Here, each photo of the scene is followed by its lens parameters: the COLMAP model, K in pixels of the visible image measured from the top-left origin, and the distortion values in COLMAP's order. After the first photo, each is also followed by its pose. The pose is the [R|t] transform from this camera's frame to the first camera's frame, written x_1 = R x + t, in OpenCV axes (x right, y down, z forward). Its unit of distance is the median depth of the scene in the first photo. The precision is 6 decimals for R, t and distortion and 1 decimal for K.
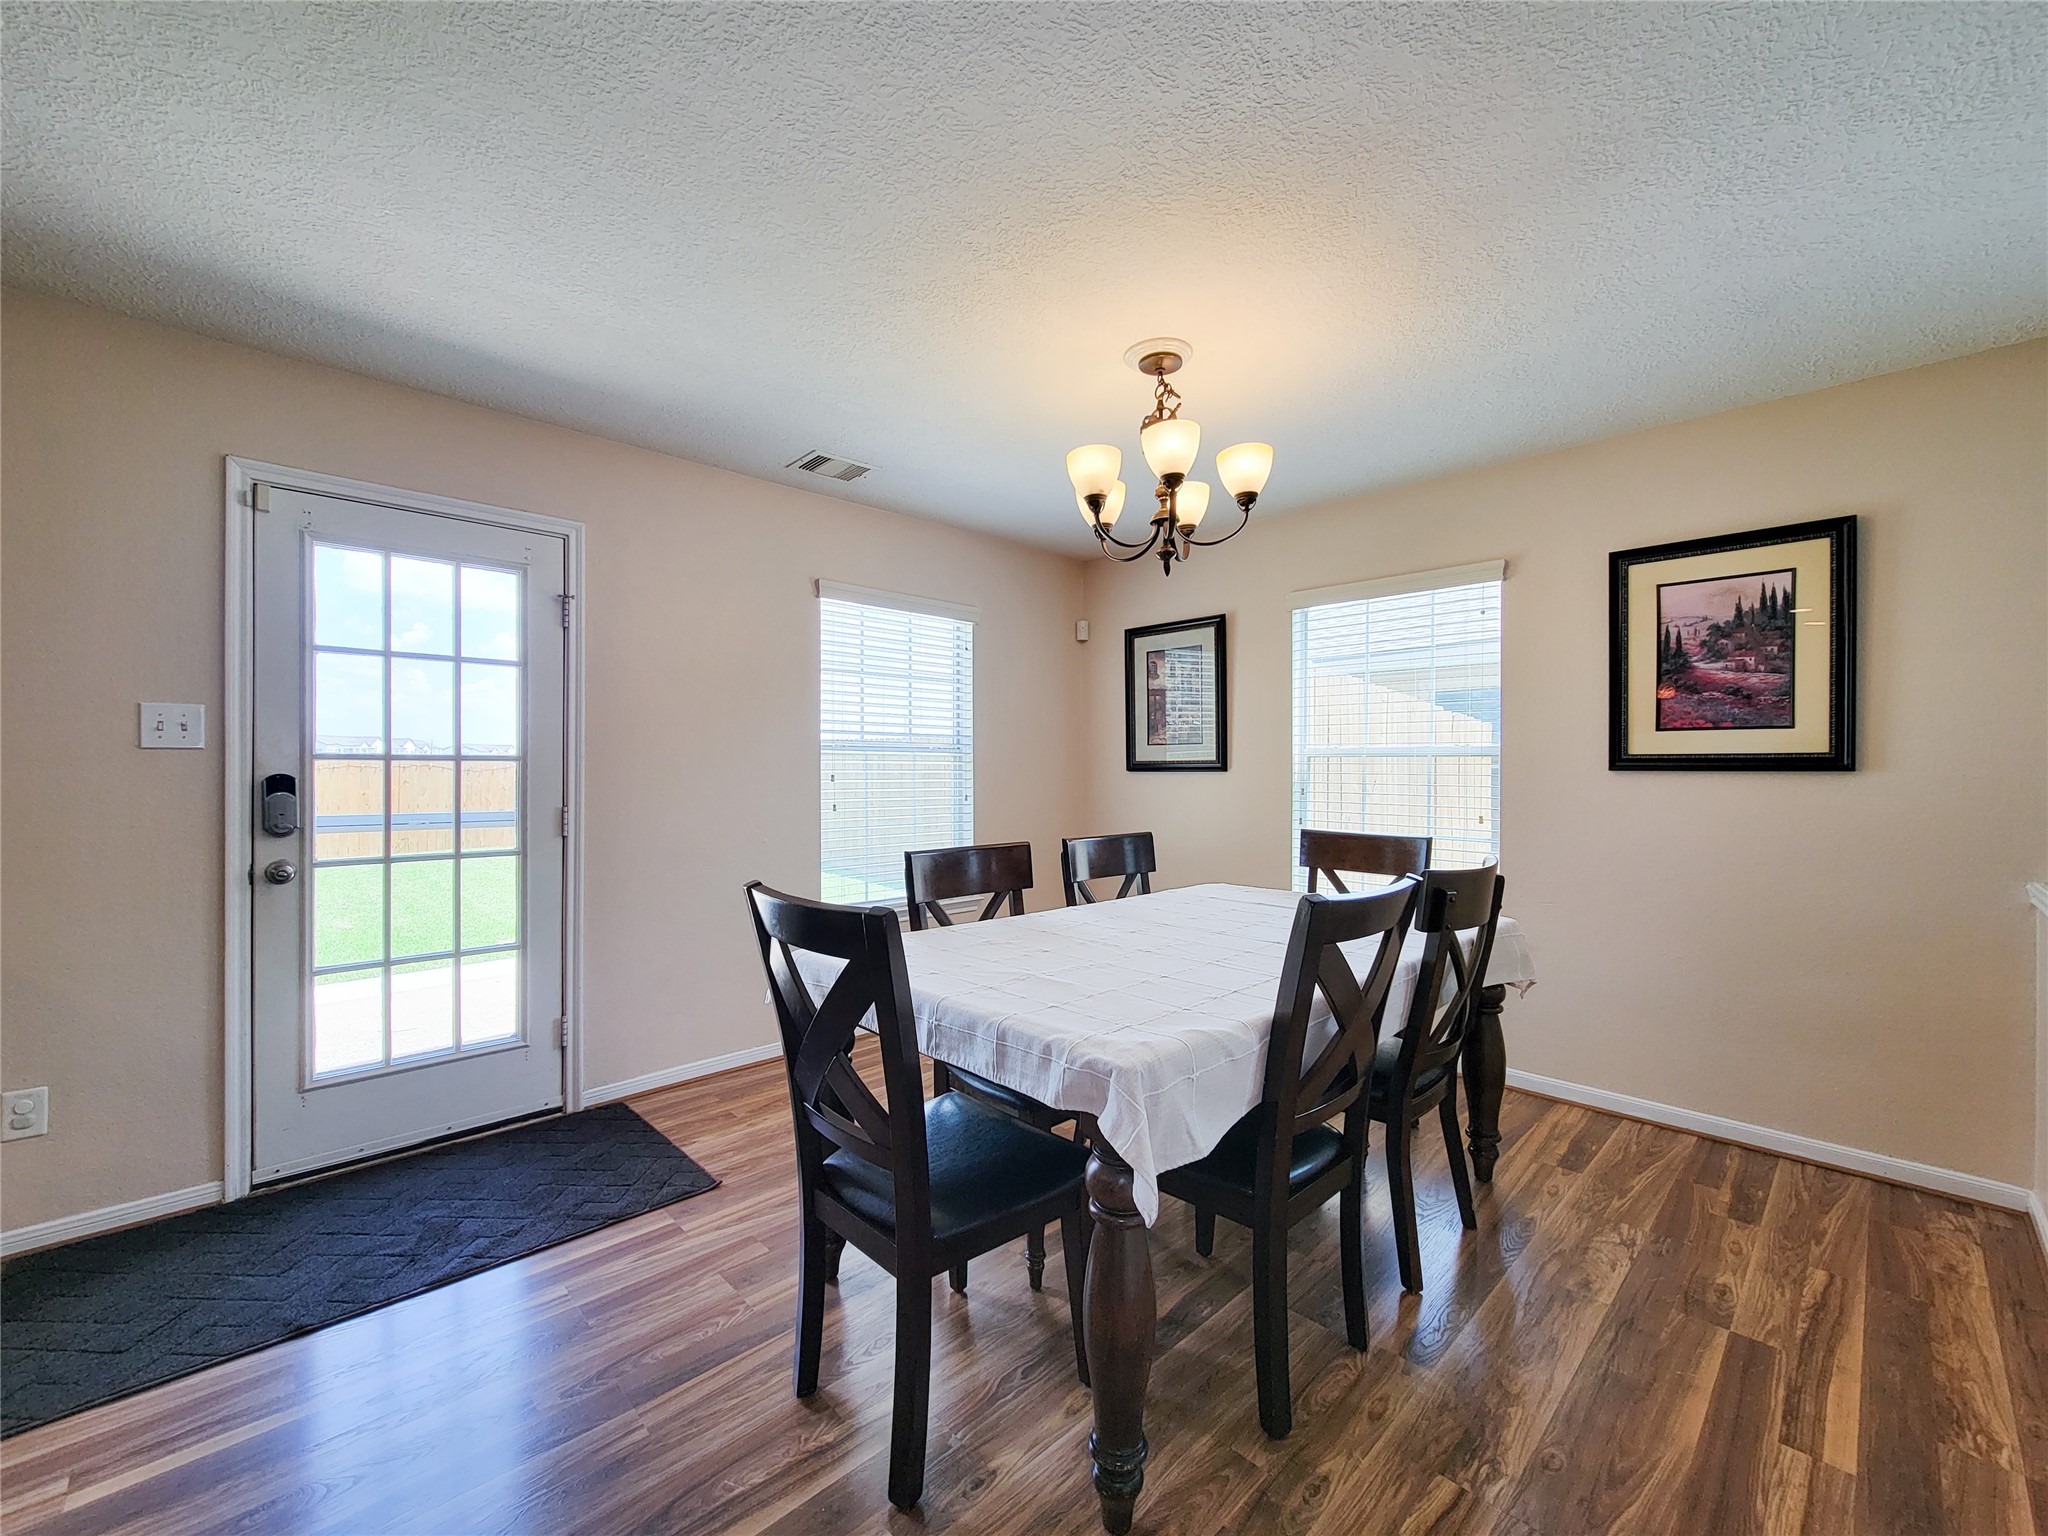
lens RADIAL K [[836.3, 0, 1034.6], [0, 836.3, 774.8], [0, 0, 1]] dist [-0.002560, -0.000012]
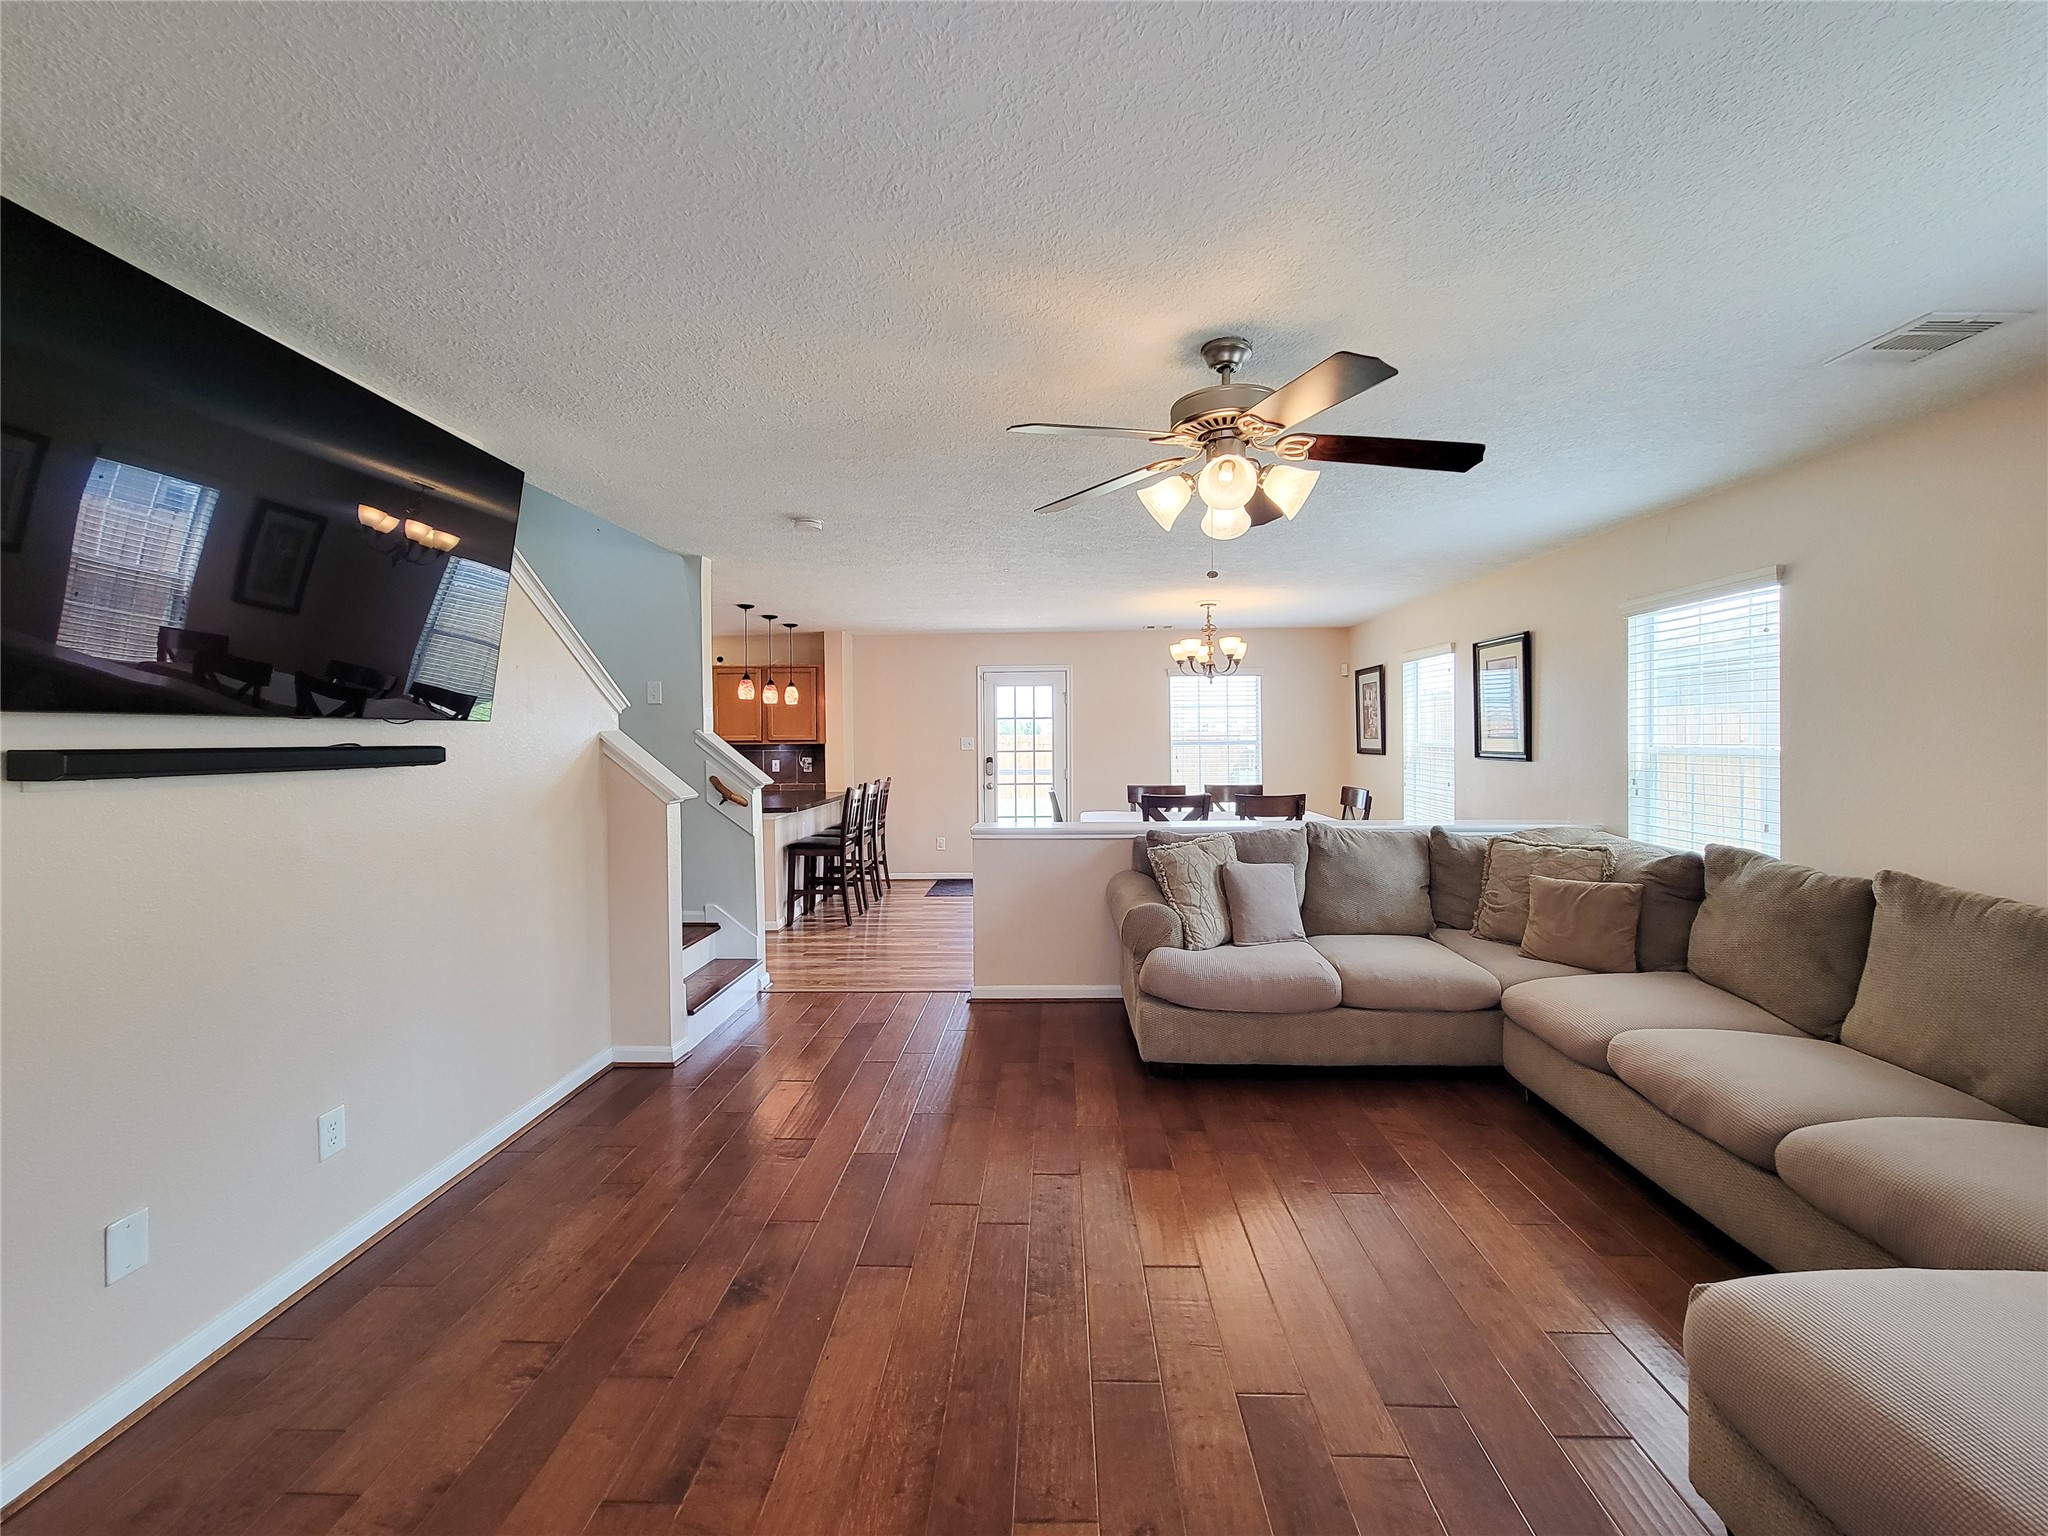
lens RADIAL K [[836.3, 0, 1027.6], [0, 836.3, 740.5], [0, 0, 1]] dist [-0.002560, -0.000012]
pose [[0.690814, -0.005060, -0.723014, 1.389904], [0.004419, 0.999986, -0.002777, -0.047704], [0.723019, -0.001277, 0.690827, -1.033922]]
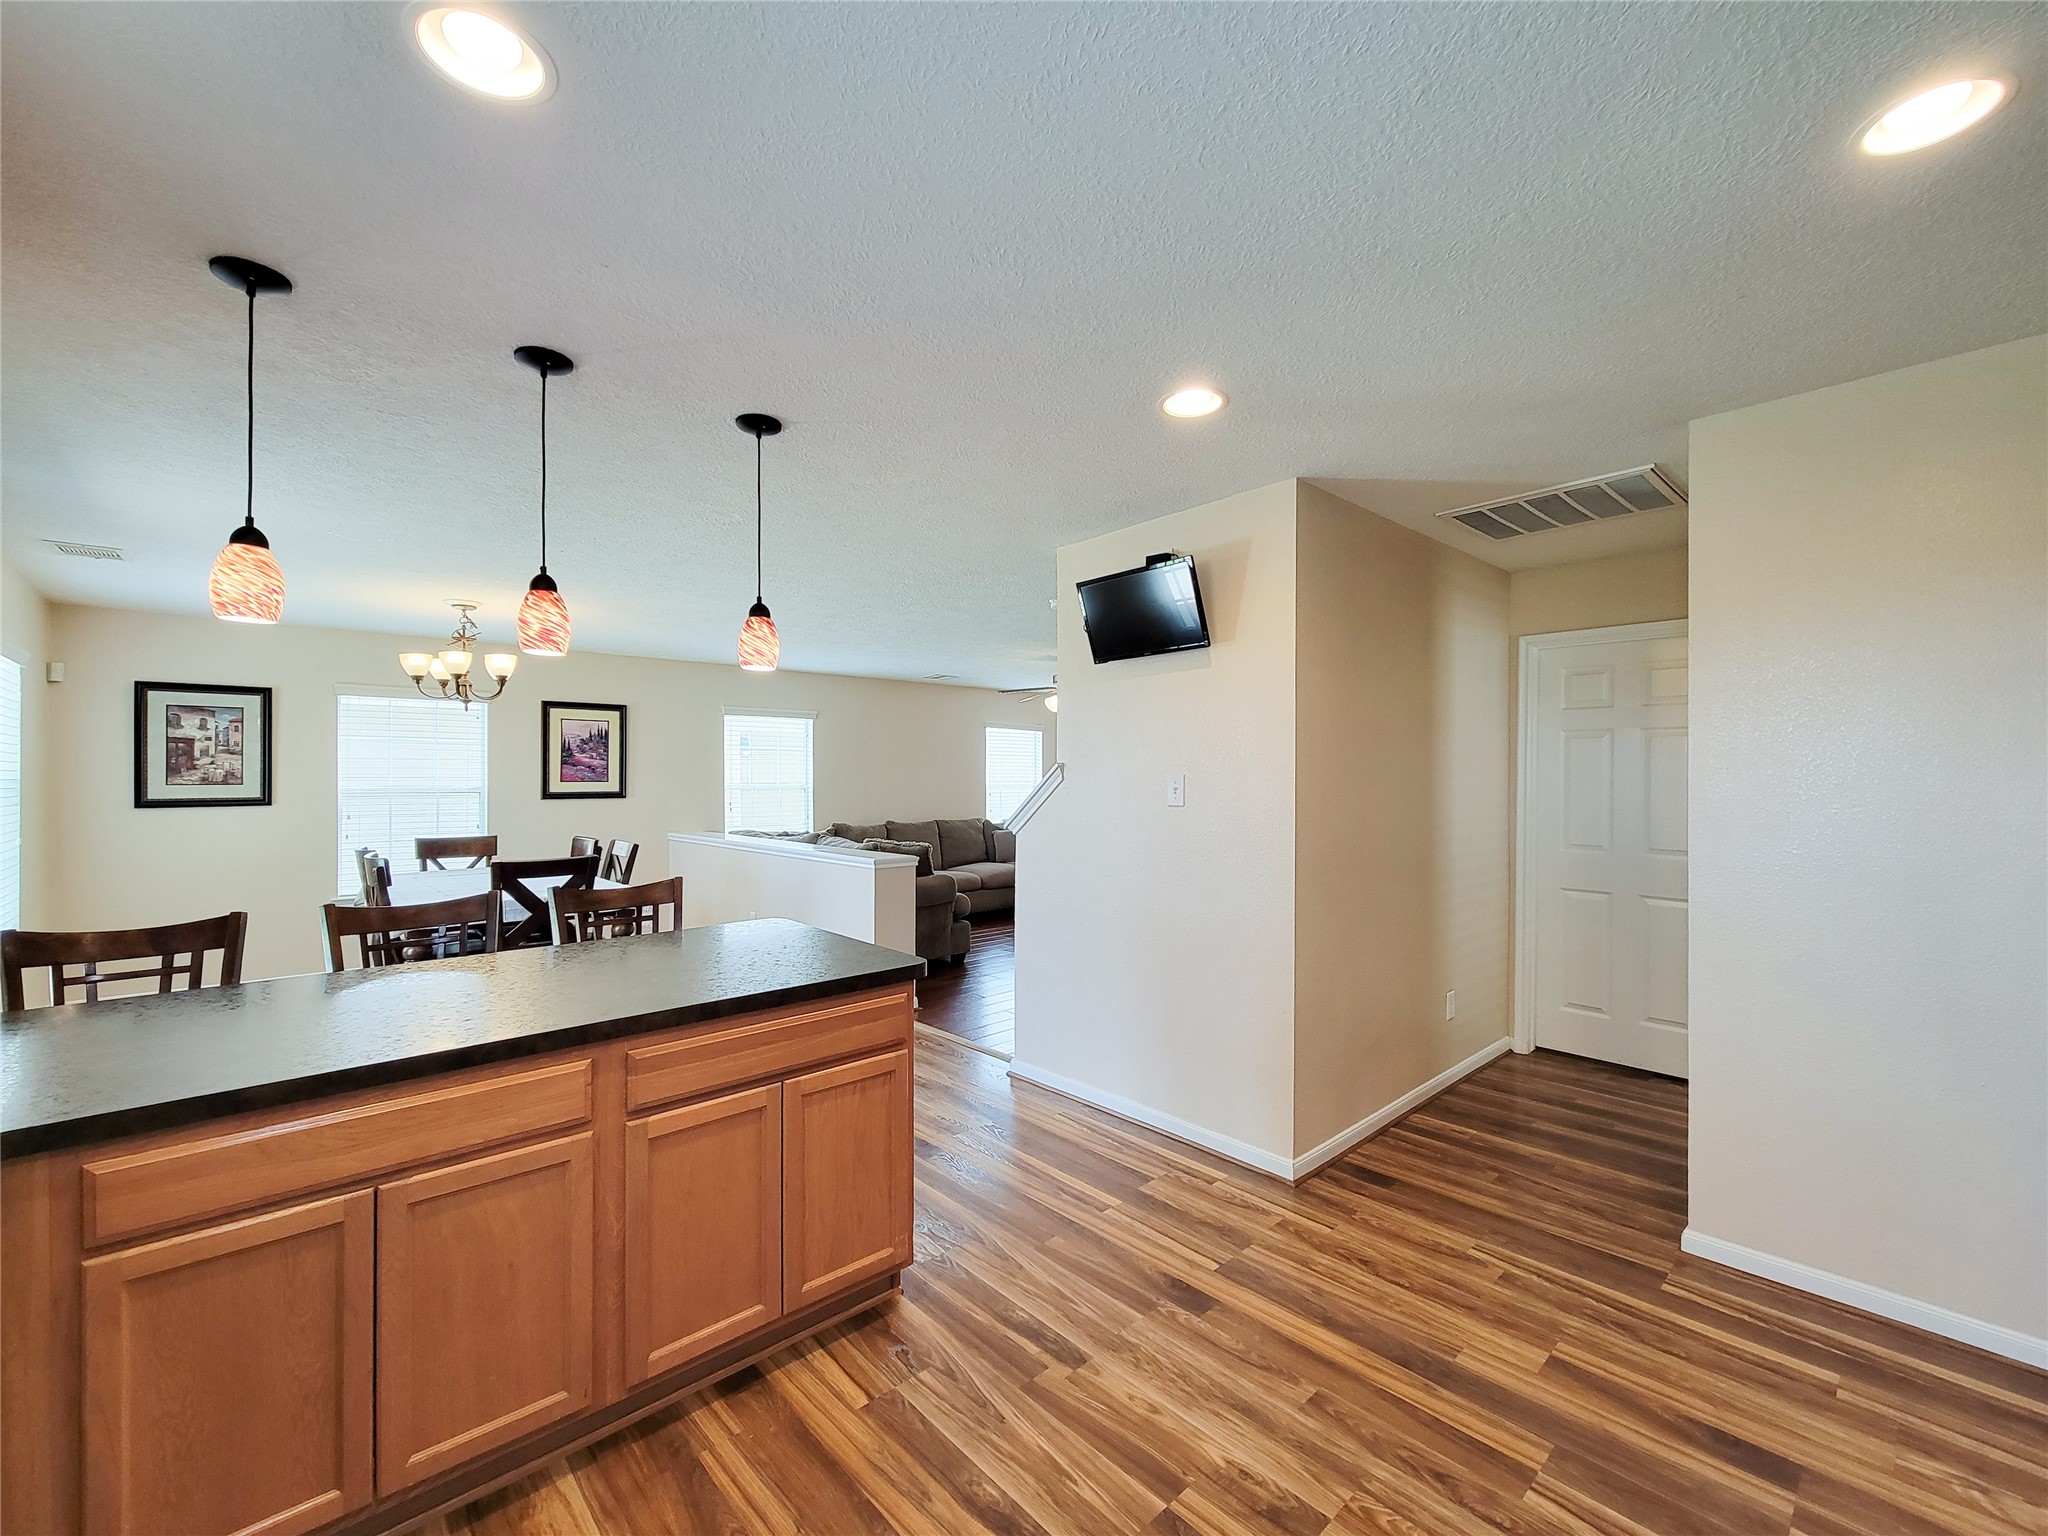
lens RADIAL K [[836.3, 0, 1010.7], [0, 836.3, 764.3], [0, 0, 1]] dist [-0.002560, -0.000012]
pose [[0.056346, 0.014180, 0.998311, -1.493052], [0.009825, 0.999843, -0.014756, -0.055228], [-0.998363, 0.010640, 0.056198, -0.370406]]
